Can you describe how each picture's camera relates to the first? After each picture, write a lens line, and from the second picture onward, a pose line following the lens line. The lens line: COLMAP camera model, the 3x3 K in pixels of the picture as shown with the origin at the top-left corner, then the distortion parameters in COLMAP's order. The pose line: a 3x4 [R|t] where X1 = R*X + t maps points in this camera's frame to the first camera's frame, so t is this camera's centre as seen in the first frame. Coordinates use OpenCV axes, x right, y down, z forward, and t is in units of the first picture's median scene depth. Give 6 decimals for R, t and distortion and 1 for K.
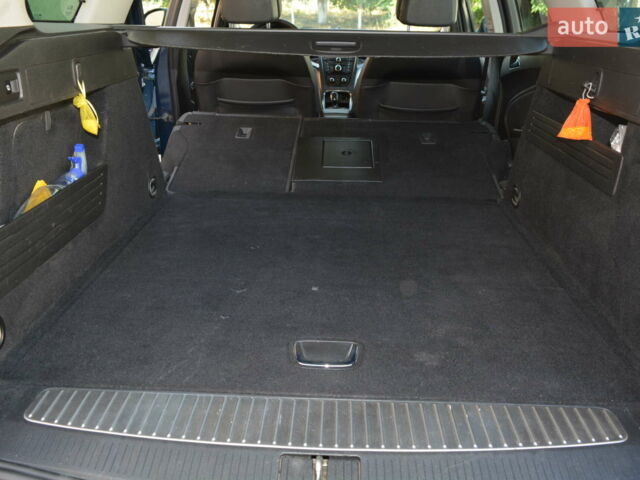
lens RADIAL K [[556.1, 0, 320.0], [0, 556.1, 240.0], [0, 0, 1]] dist [-0.003995, -0.005183]
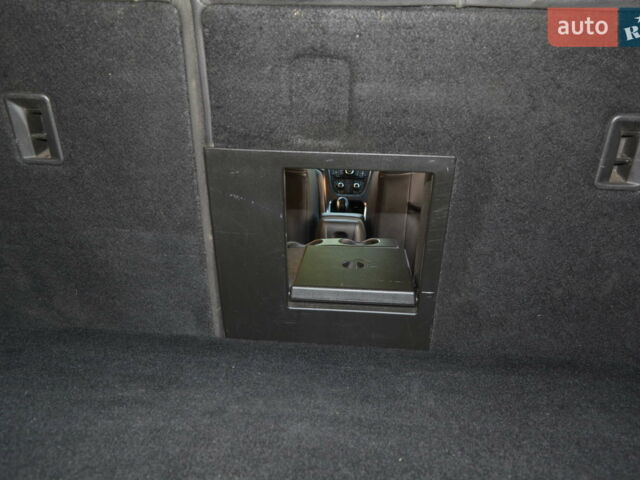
lens RADIAL K [[556.1, 0, 320.0], [0, 556.1, 240.0], [0, 0, 1]] dist [-0.003995, -0.005183]
pose [[0.999082, 0.024337, -0.035265, 0.064586], [-0.032489, 0.966872, -0.253186, -0.082913], [0.027934, 0.254100, 0.966775, 0.881973]]
